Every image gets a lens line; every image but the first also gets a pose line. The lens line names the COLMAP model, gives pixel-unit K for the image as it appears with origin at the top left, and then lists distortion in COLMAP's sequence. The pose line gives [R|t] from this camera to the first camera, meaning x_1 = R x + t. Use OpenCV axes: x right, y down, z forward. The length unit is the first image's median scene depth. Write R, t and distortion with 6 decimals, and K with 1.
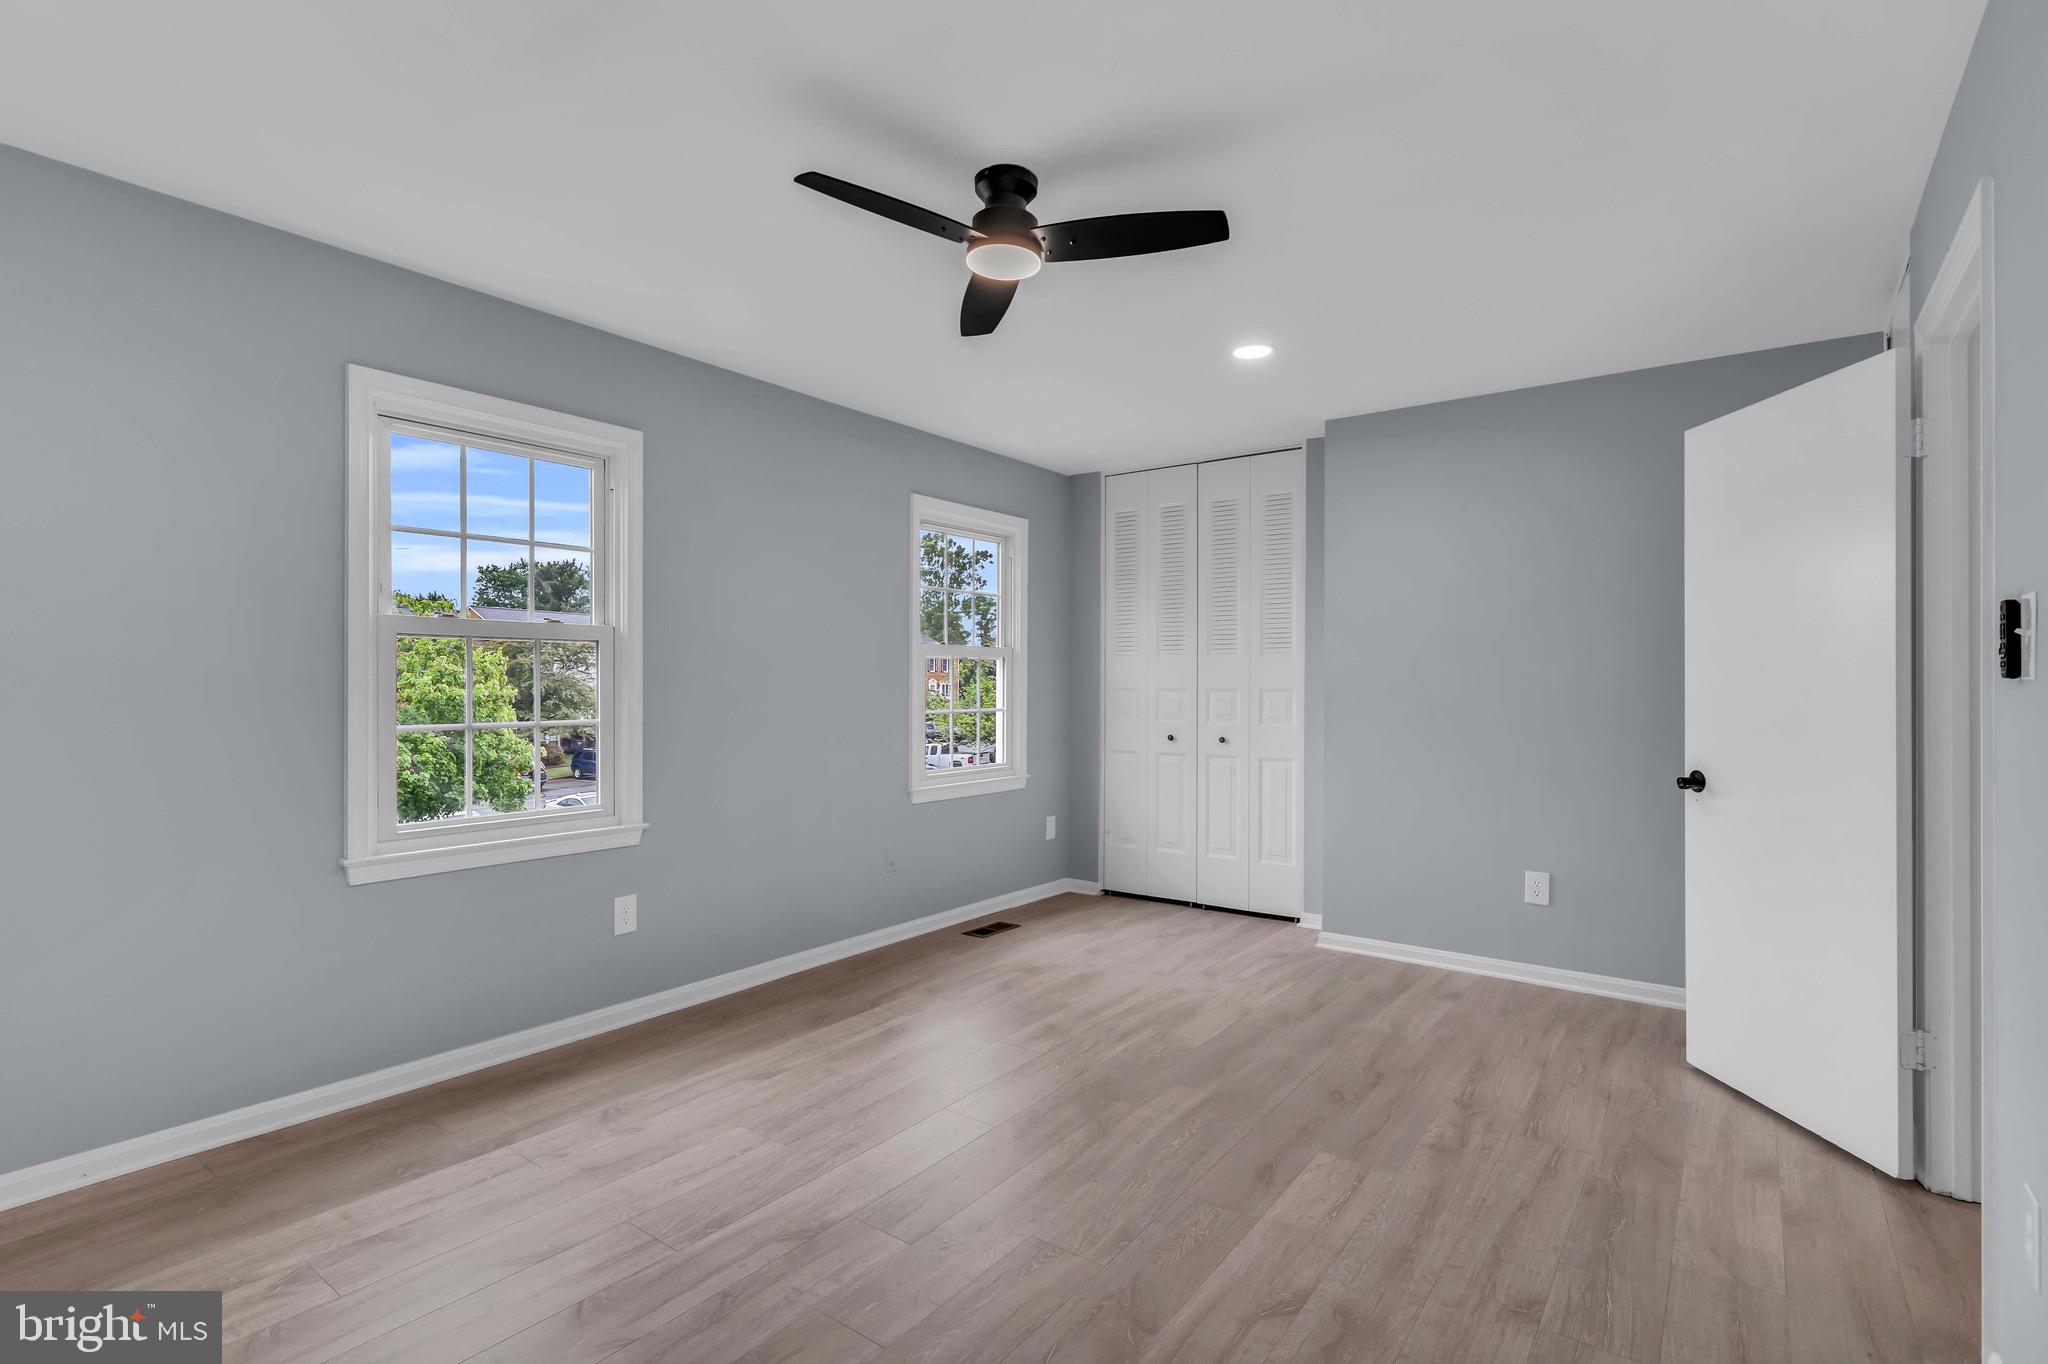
lens RADIAL K [[994.6, 0, 977.0], [0, 994.6, 677.8], [0, 0, 1]] dist [0.006040, -0.000337]
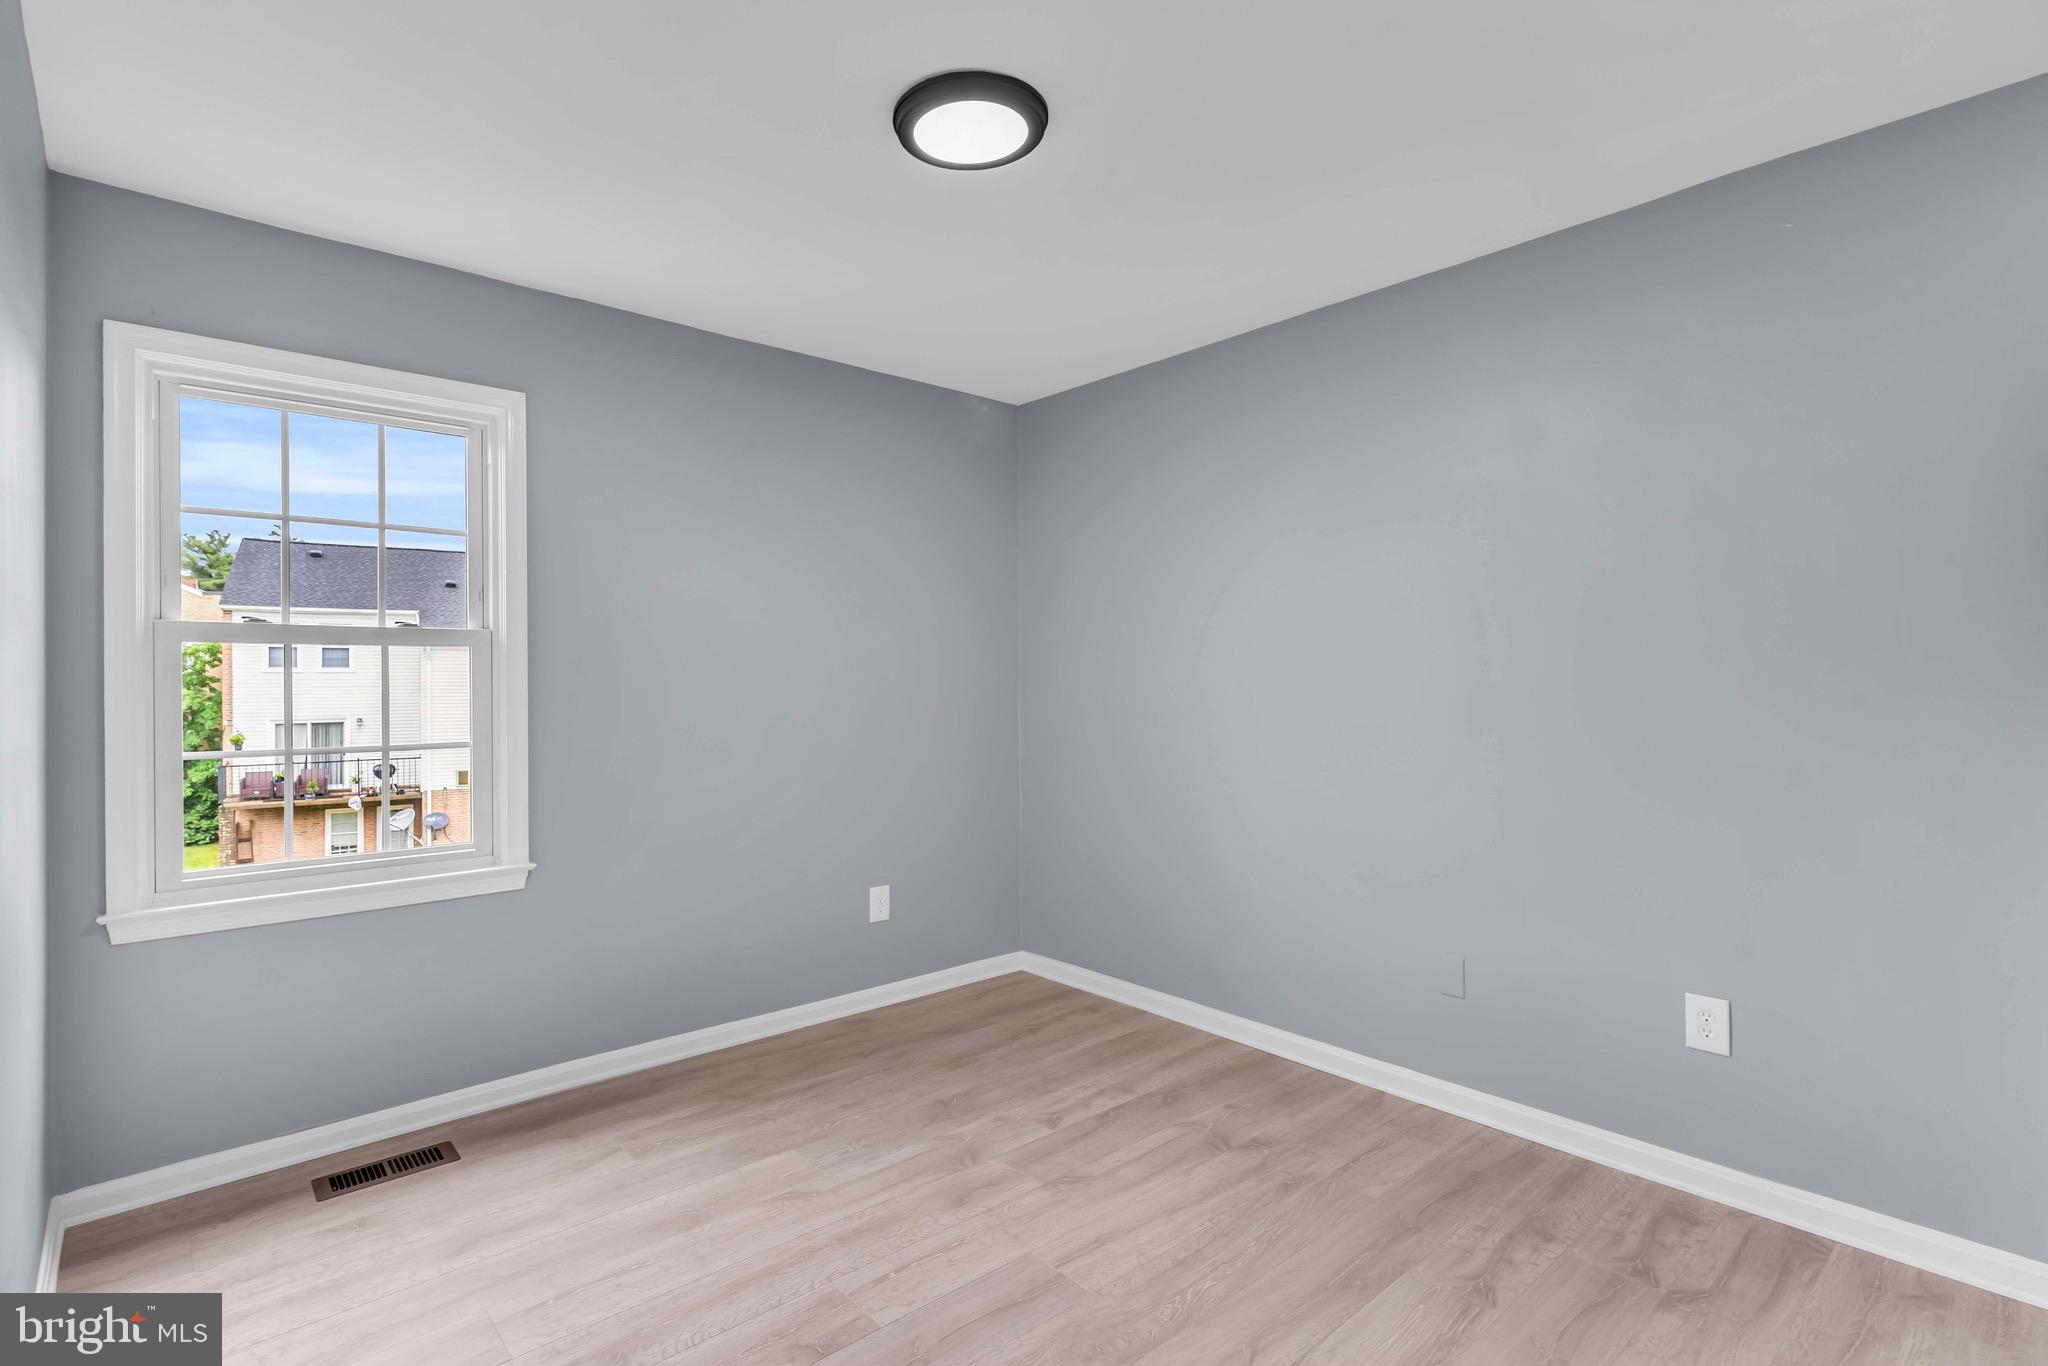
lens RADIAL K [[994.6, 0, 988.7], [0, 994.6, 671.1], [0, 0, 1]] dist [0.006040, -0.000337]
pose [[0.979161, -0.020473, -0.202052, 0.222608], [0.019125, 0.999780, -0.008624, 0.000436], [0.202184, 0.004580, 0.979337, 0.278360]]
